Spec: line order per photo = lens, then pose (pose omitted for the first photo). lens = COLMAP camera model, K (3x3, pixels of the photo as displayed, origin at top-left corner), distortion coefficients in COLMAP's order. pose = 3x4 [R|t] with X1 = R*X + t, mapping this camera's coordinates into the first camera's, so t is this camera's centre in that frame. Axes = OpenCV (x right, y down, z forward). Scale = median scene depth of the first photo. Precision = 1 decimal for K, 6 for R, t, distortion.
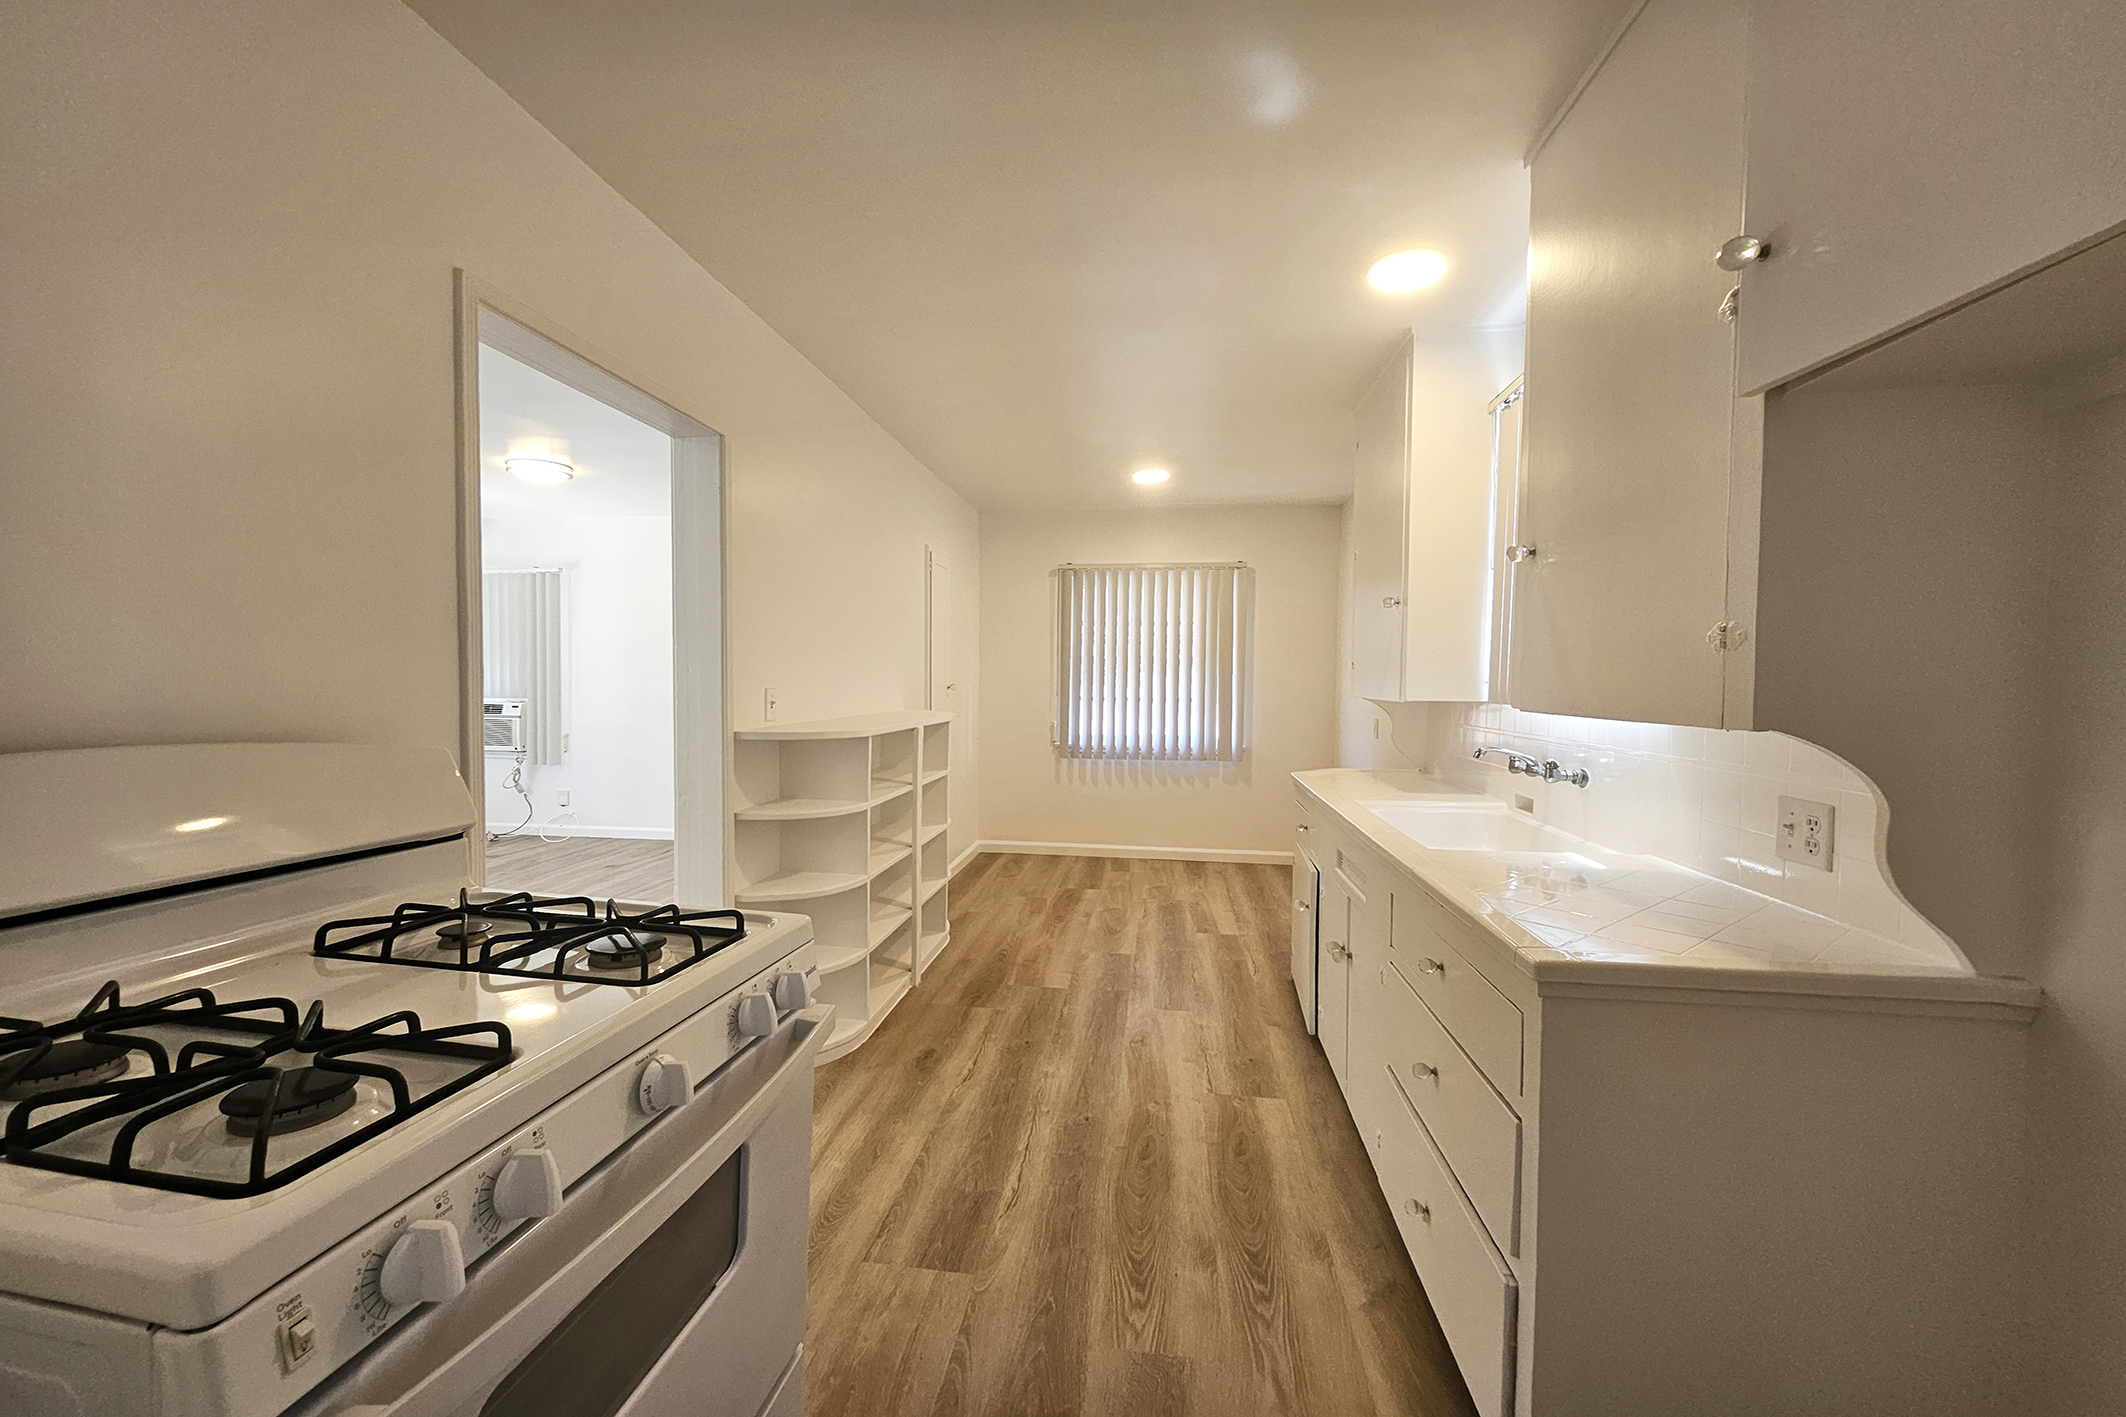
lens RADIAL K [[838.1, 0, 1065.3], [0, 838.1, 702.3], [0, 0, 1]] dist [0.006963, -0.003520]
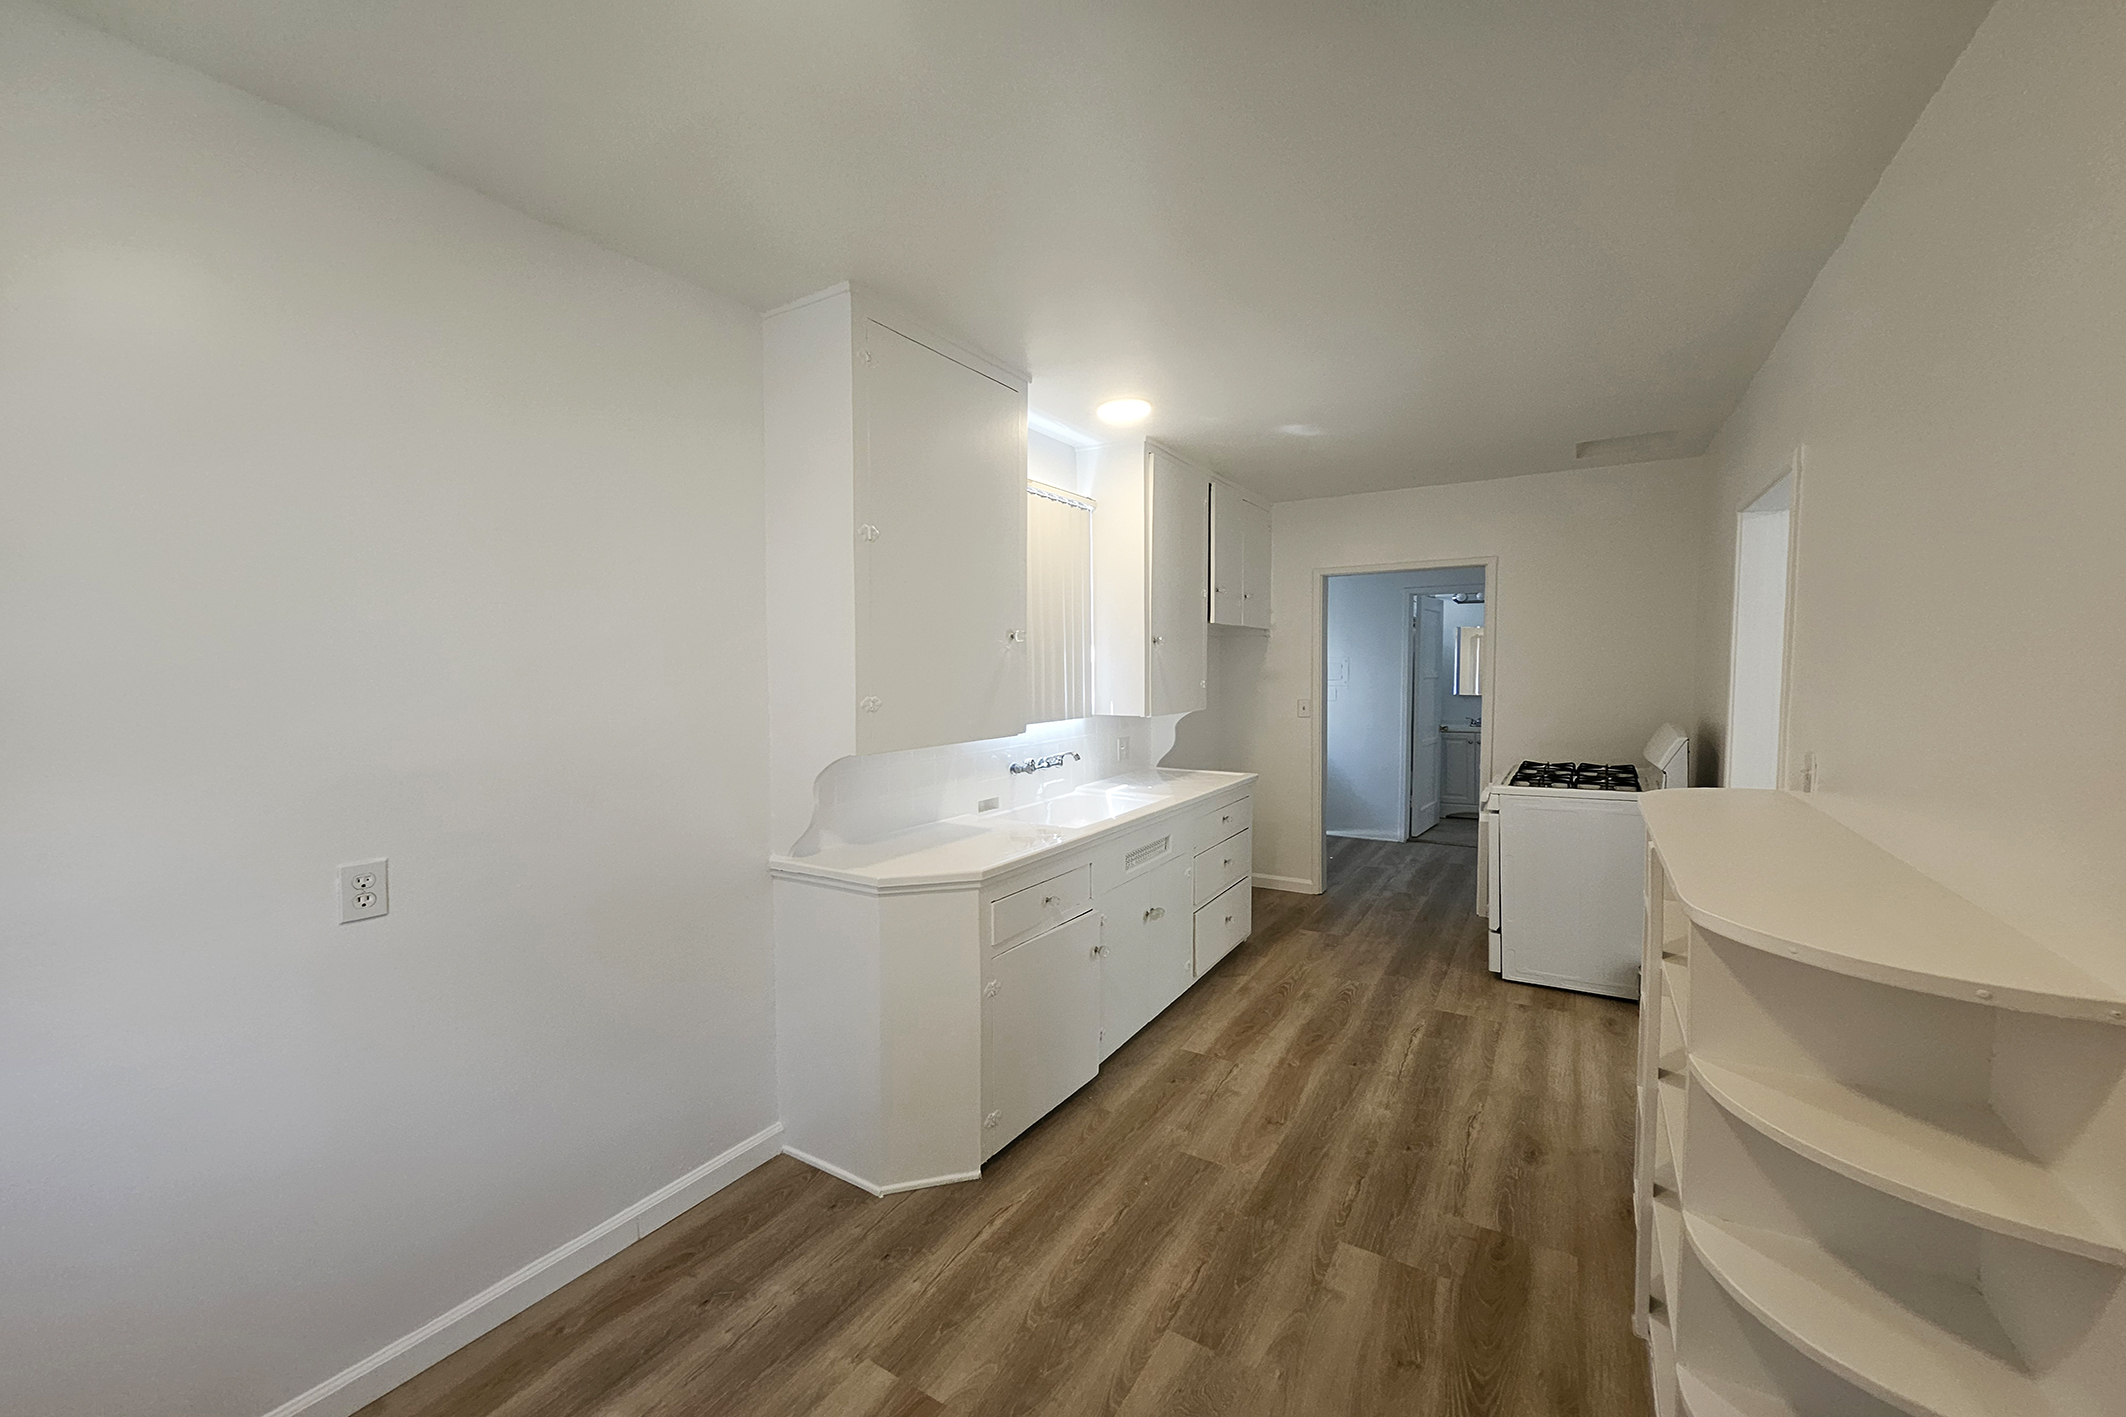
lens RADIAL K [[838.1, 0, 1047.8], [0, 838.1, 709.9], [0, 0, 1]] dist [0.006963, -0.003520]
pose [[-0.905027, -0.031808, 0.424163, -0.068807], [0.006543, 0.996041, 0.088653, -0.133436], [-0.425304, 0.083009, -0.901236, 2.103826]]
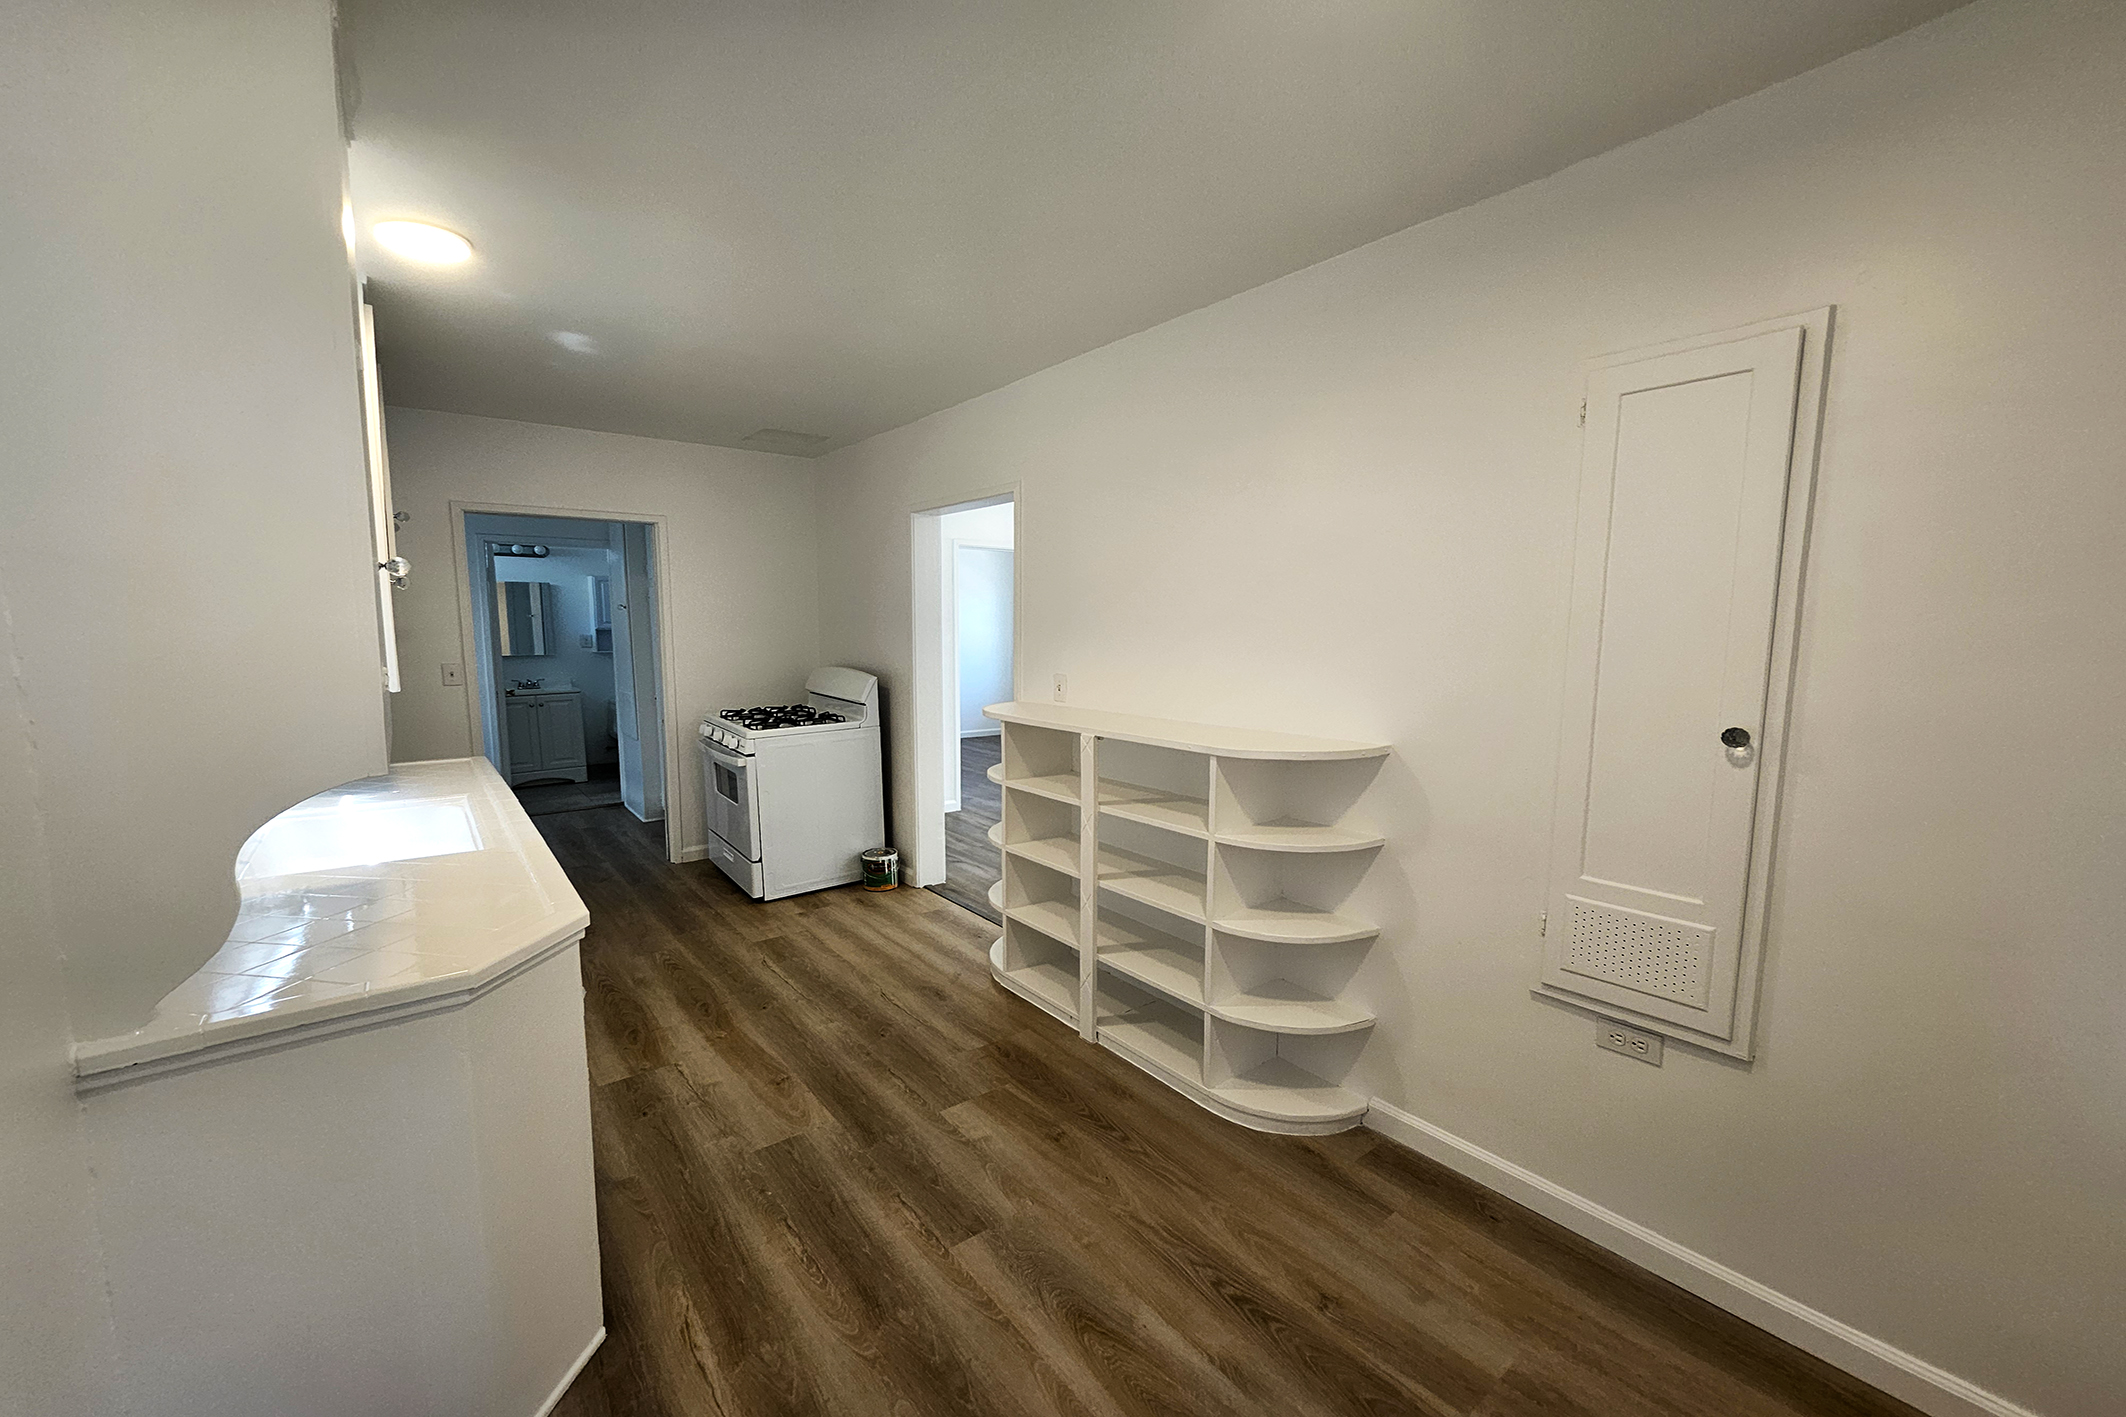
lens RADIAL K [[838.1, 0, 1054.2], [0, 838.1, 715.4], [0, 0, 1]] dist [0.006963, -0.003520]
pose [[-0.708829, 0.062641, -0.702593, 0.543911], [-0.032952, 0.992021, 0.121690, -0.113257], [0.704610, 0.109409, -0.701110, 2.003427]]
